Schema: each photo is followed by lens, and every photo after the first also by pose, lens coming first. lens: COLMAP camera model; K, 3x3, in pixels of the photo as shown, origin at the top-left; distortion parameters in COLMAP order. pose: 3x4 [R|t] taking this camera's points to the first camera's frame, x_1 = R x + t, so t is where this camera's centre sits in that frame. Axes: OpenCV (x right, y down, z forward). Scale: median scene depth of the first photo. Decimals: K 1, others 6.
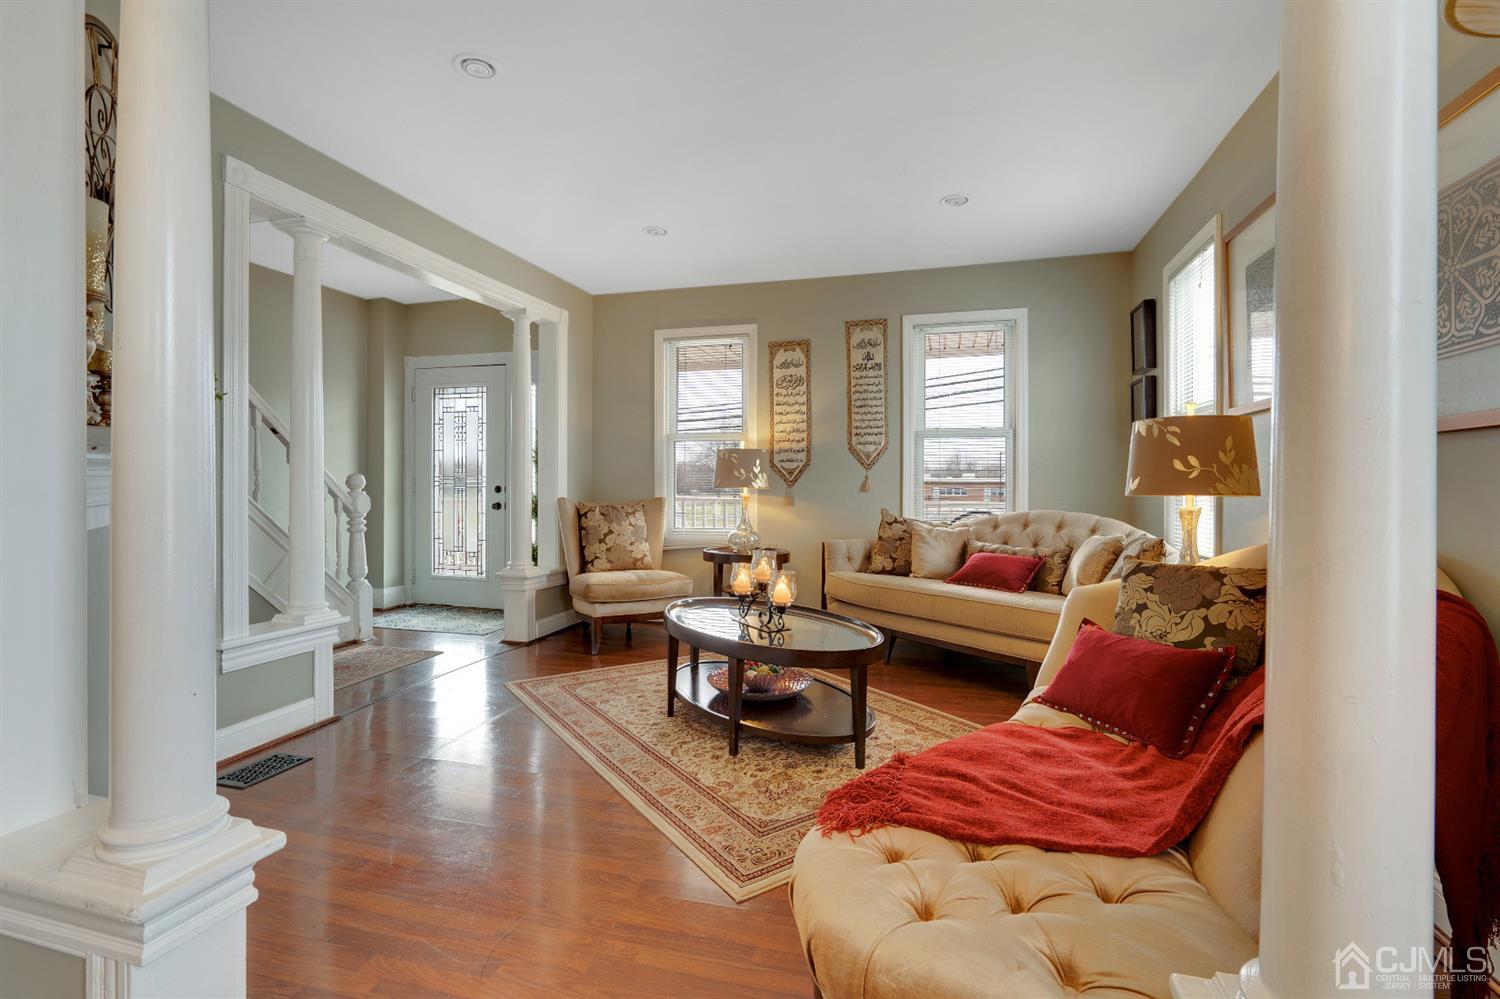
lens RADIAL K [[705.0, 0, 755.4], [0, 705.0, 491.7], [0, 0, 1]] dist [-0.000852, 0.000165]
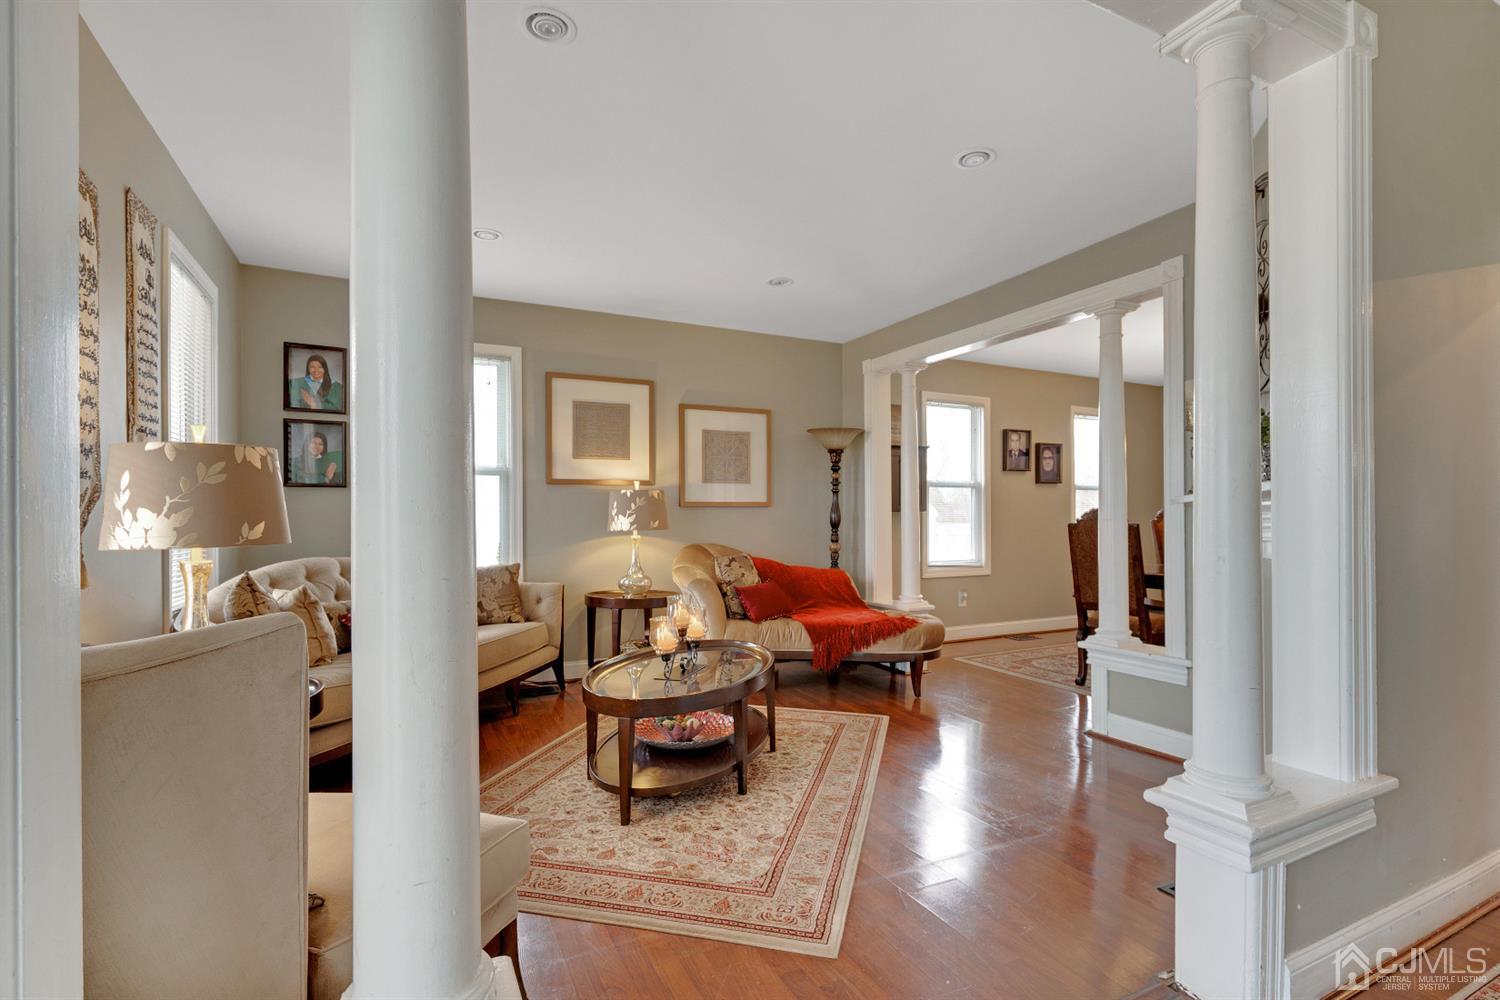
lens RADIAL K [[711.9, 0, 760.5], [0, 711.9, 516.7], [0, 0, 1]] dist [-0.000408, 0.000000]
pose [[-0.671746, 0.003950, 0.740771, -0.512053], [0.014407, 0.999866, 0.007733, -0.019255], [-0.740642, 0.015867, -0.671713, 1.022219]]
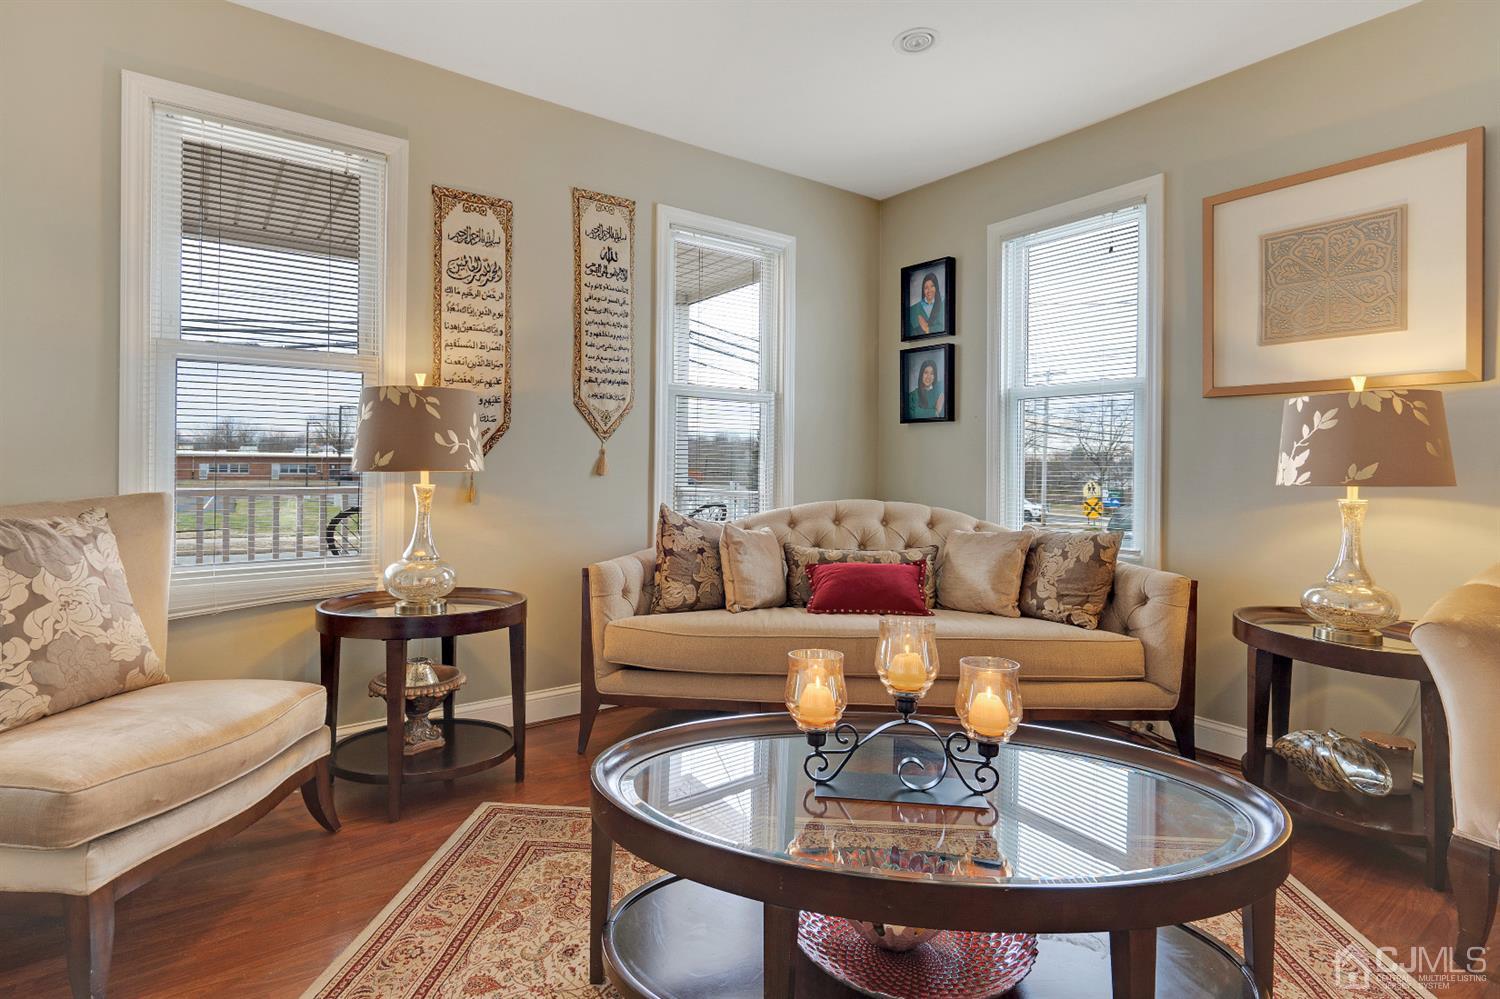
lens RADIAL K [[735.4, 0, 724.4], [0, 735.4, 464.8], [0, 0, 1]] dist [-0.007117, -0.000497]
pose [[0.634965, 0.004007, 0.772530, -0.267646], [-0.000358, 0.999988, -0.004893, -0.006906], [-0.772541, 0.002830, 0.634959, 0.520129]]
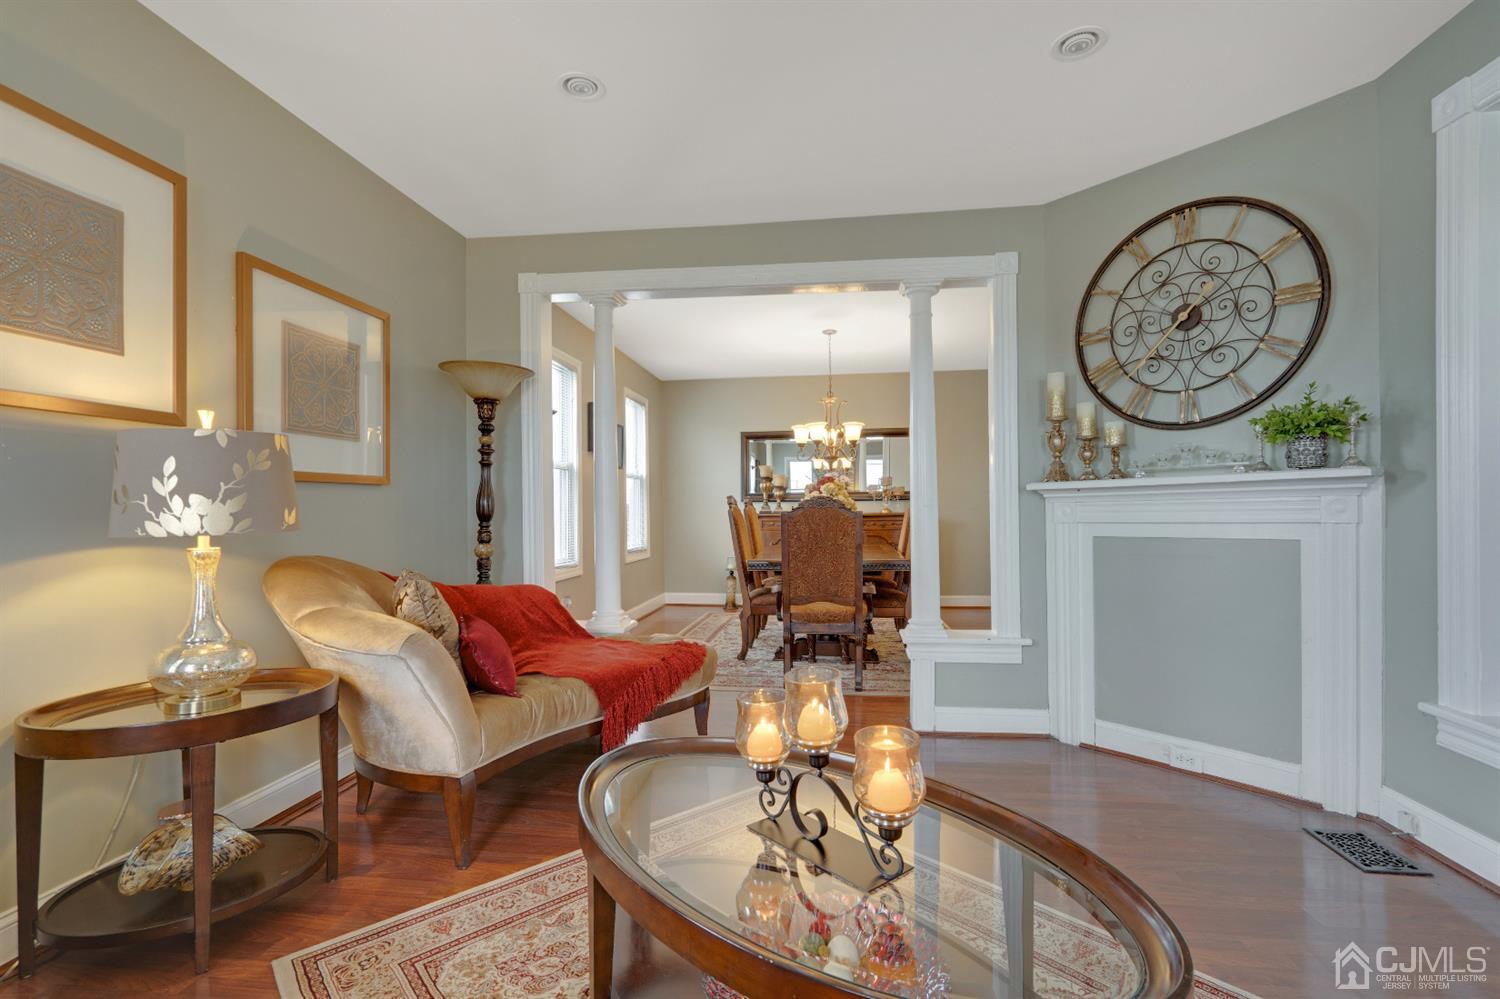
lens RADIAL K [[684.7, 0, 750.1], [0, 684.7, 509.1], [0, 0, 1]] dist [-0.001233, -0.000305]
pose [[-0.990659, 0.007648, -0.136151, 0.066630], [0.005310, 0.999832, 0.017532, -0.013765], [0.136262, 0.016645, -0.990533, 0.906469]]
